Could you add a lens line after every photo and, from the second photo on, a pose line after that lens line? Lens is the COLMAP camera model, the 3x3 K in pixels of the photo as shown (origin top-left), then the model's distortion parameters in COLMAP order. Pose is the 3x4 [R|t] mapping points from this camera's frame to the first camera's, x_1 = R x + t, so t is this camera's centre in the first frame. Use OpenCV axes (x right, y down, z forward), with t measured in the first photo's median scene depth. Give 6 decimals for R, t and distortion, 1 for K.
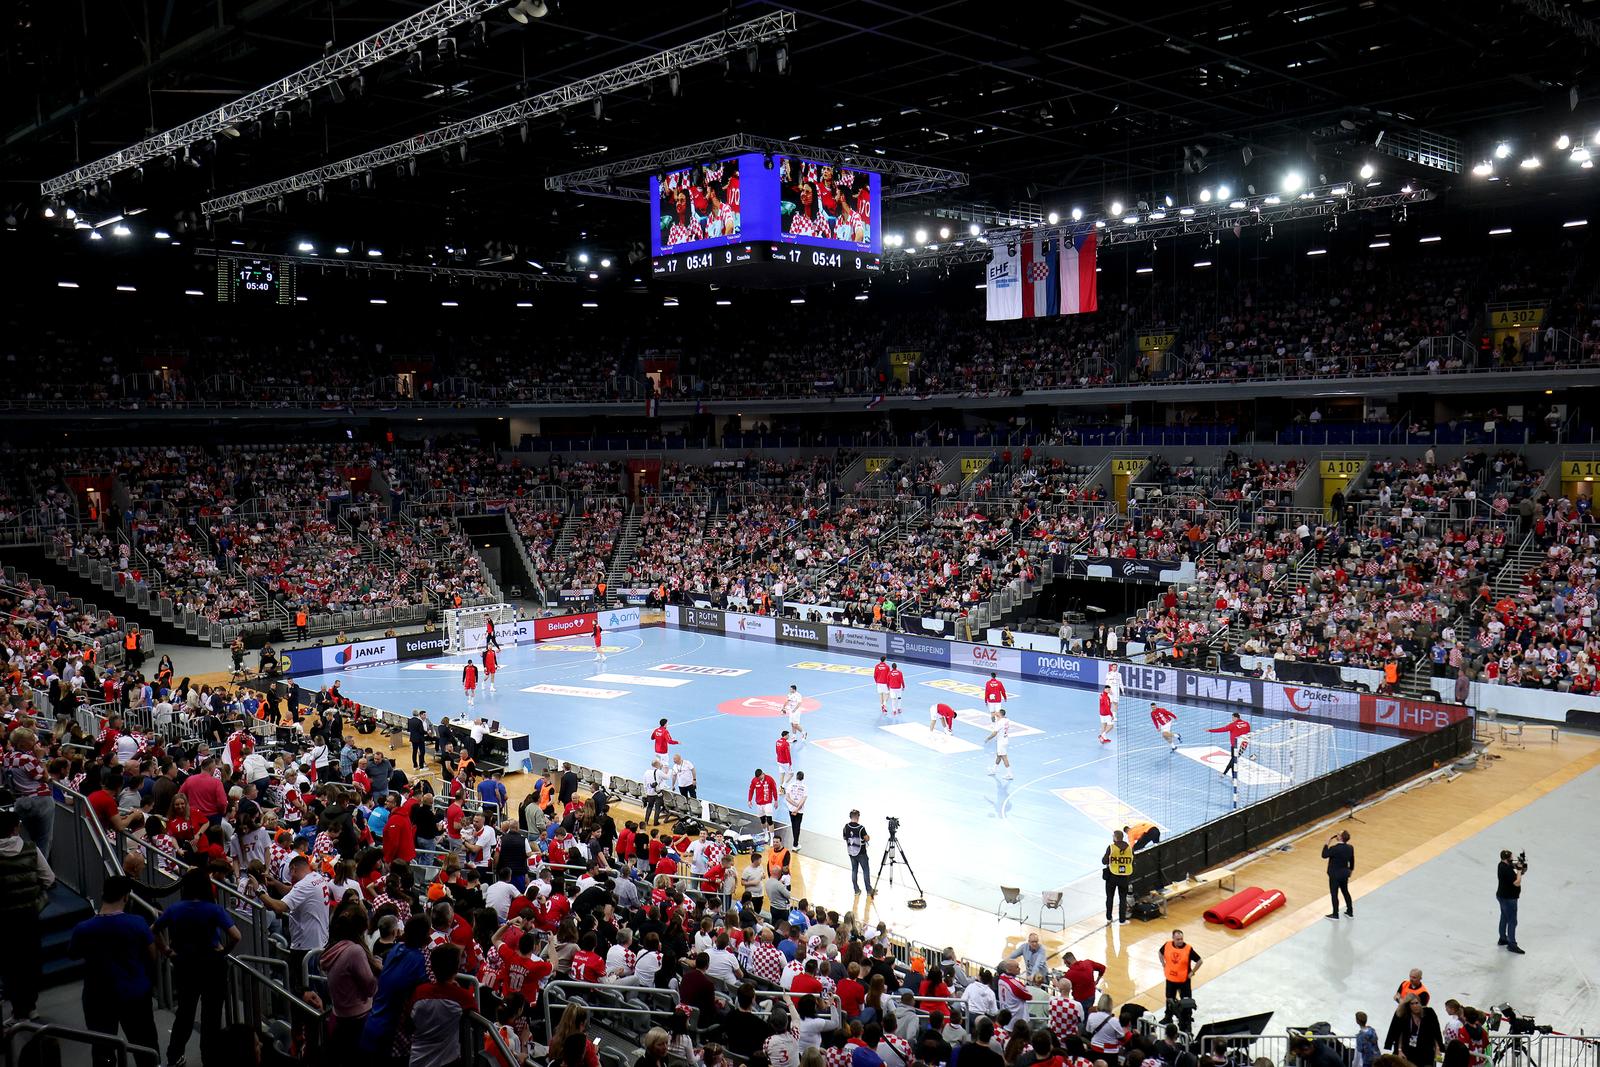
lens RADIAL K [[1355.2, 0, 830.4], [0, 1355.2, 543.6], [0, 0, 1]] dist [0.029986, 0.008799]
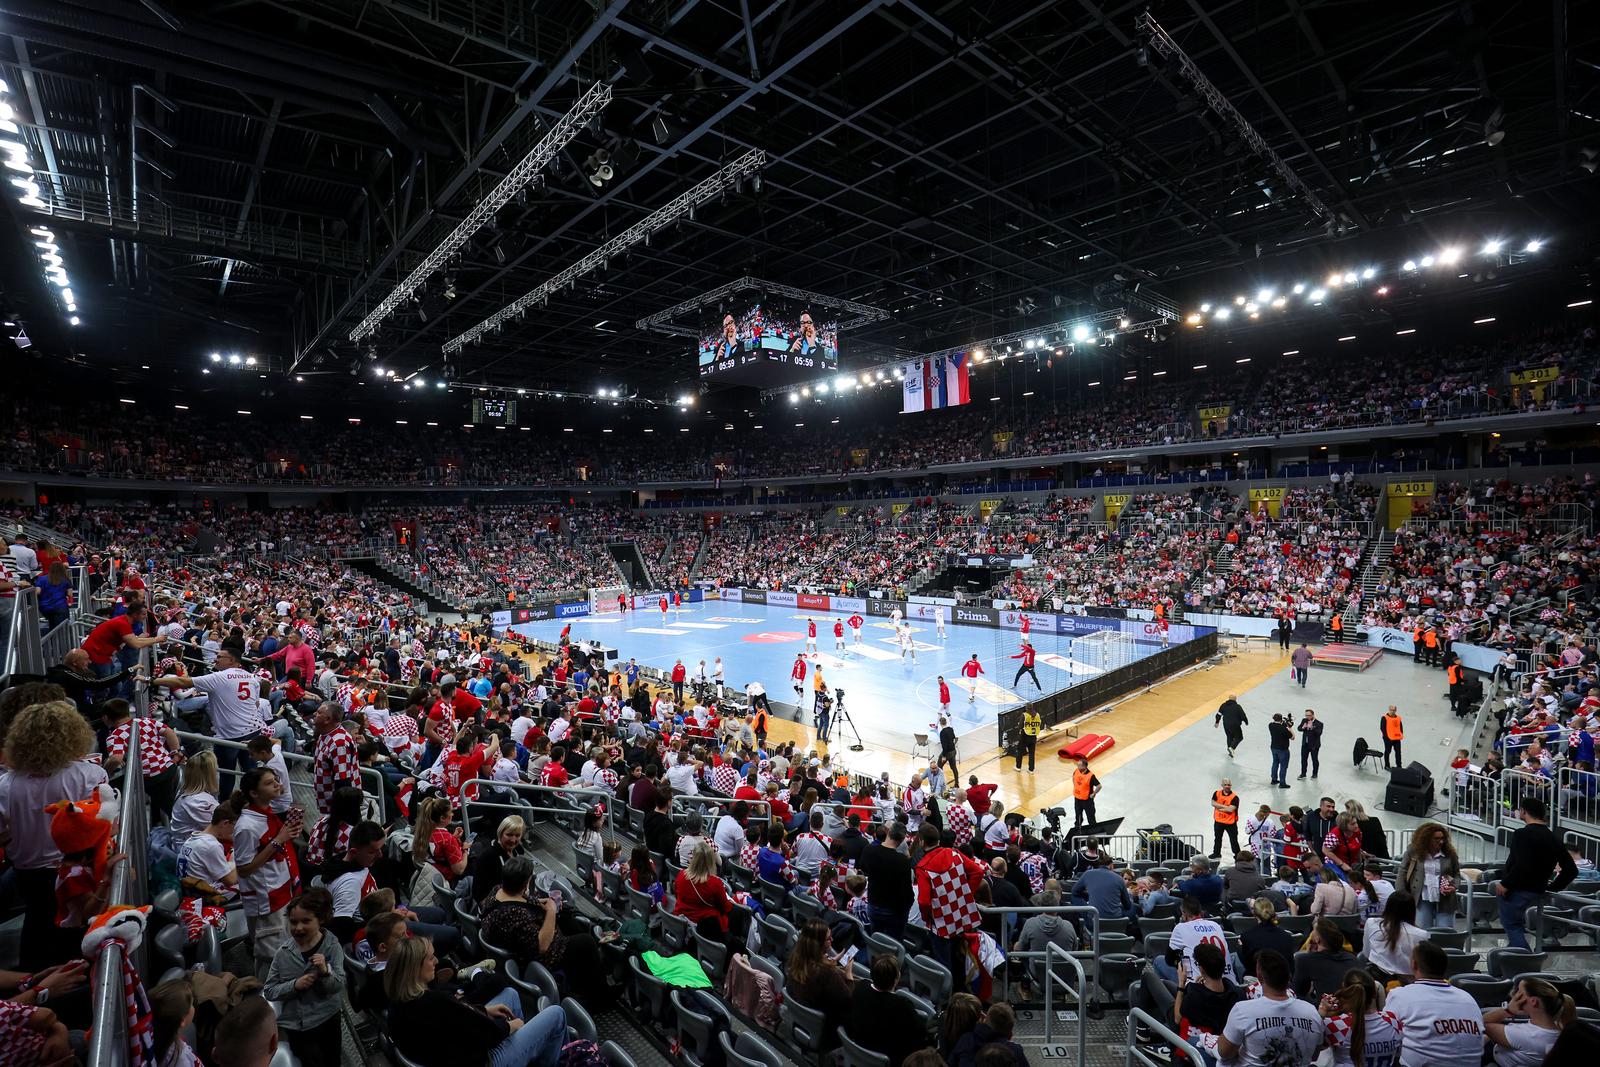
lens RADIAL K [[723.8, 0, 797.3], [0, 723.8, 540.1], [0, 0, 1]] dist [-0.022500, 0.003521]
pose [[0.999036, -0.016029, -0.040857, 0.034811], [0.013935, 0.998600, -0.051035, 0.080565], [0.041618, 0.050416, 0.997861, 0.213817]]
